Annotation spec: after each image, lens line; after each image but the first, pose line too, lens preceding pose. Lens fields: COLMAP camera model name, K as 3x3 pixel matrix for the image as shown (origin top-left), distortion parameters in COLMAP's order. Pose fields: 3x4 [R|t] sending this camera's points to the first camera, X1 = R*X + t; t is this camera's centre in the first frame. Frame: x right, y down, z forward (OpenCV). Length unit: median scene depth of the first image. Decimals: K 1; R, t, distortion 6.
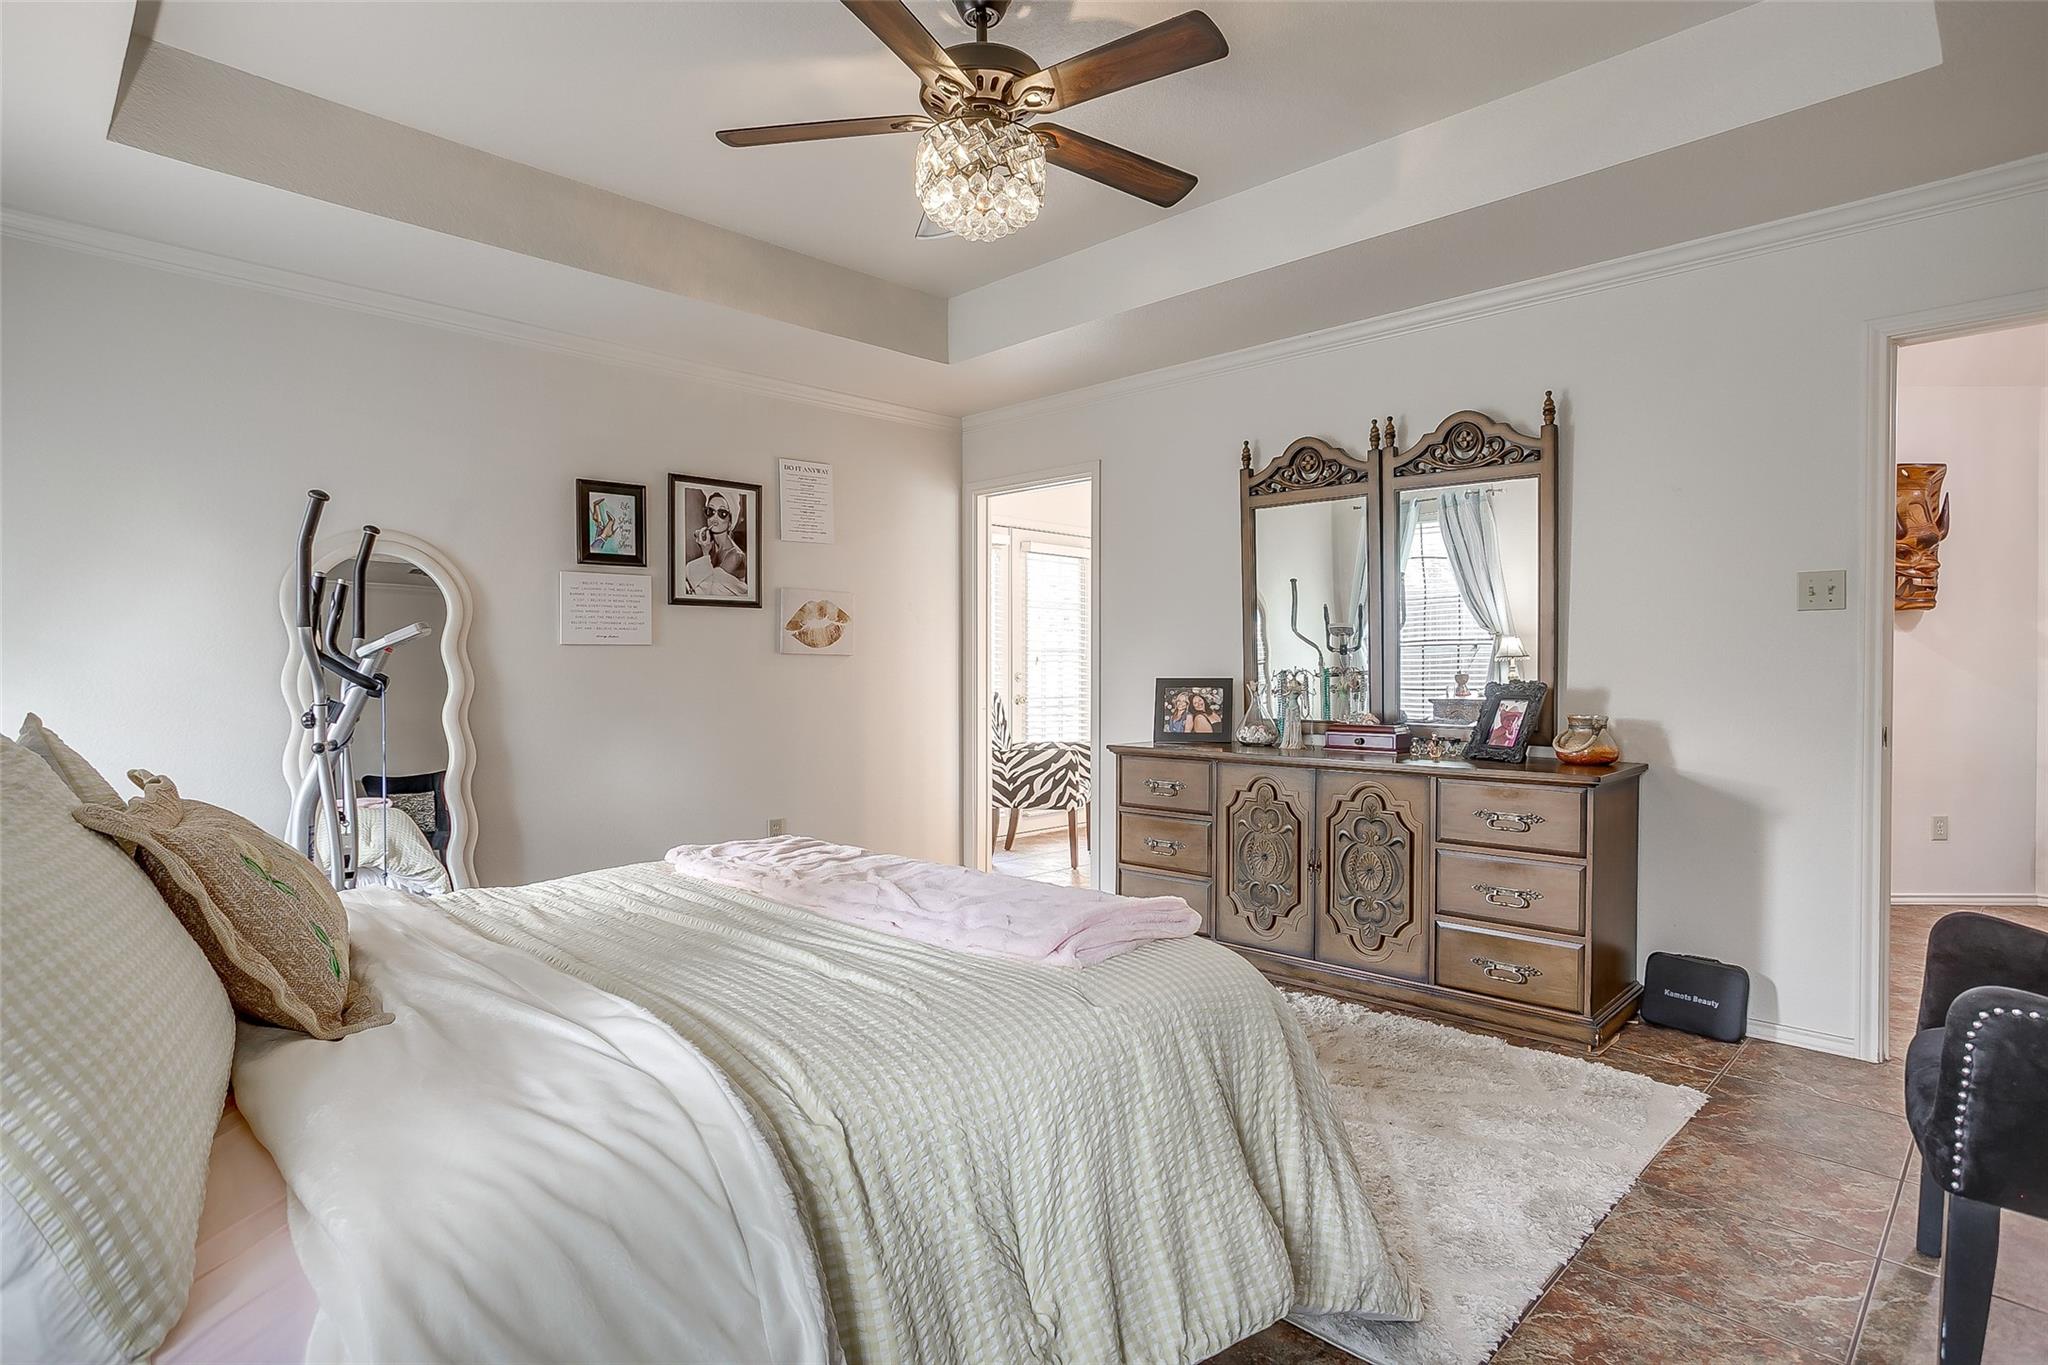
lens RADIAL K [[1059.2, 0, 1029.8], [0, 1059.2, 660.6], [0, 0, 1]] dist [-0.060508, 0.030390]
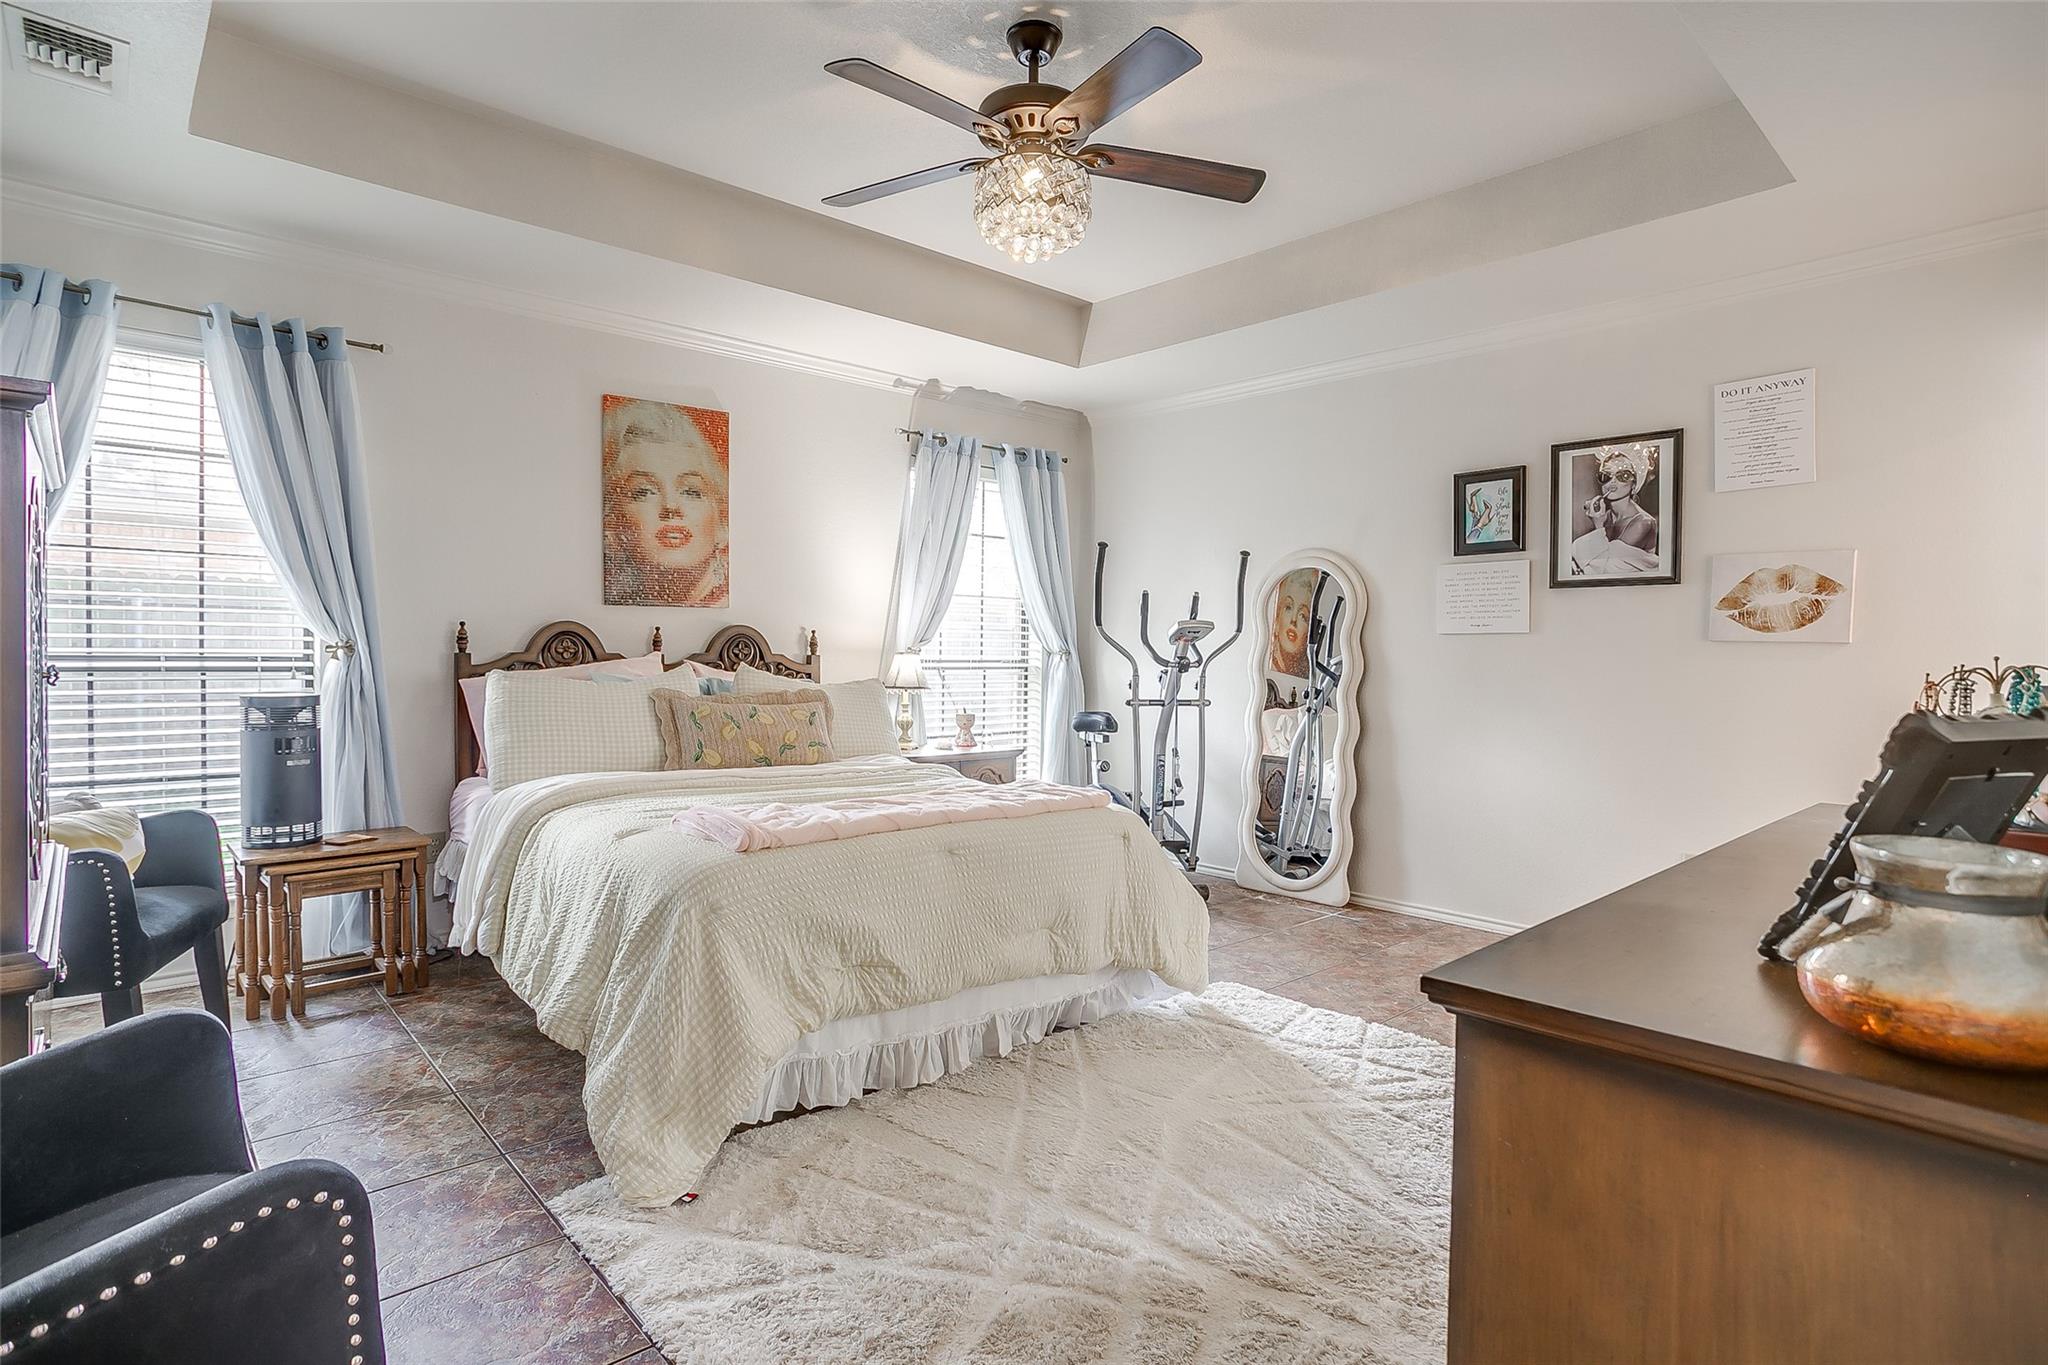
lens RADIAL K [[1059.2, 0, 1029.8], [0, 1059.2, 660.6], [0, 0, 1]] dist [-0.060508, 0.030390]
pose [[-0.060467, 0.021097, -0.997947, 0.589183], [0.005433, 0.999769, 0.020806, -0.011428], [0.998155, -0.004164, -0.060568, 0.588869]]
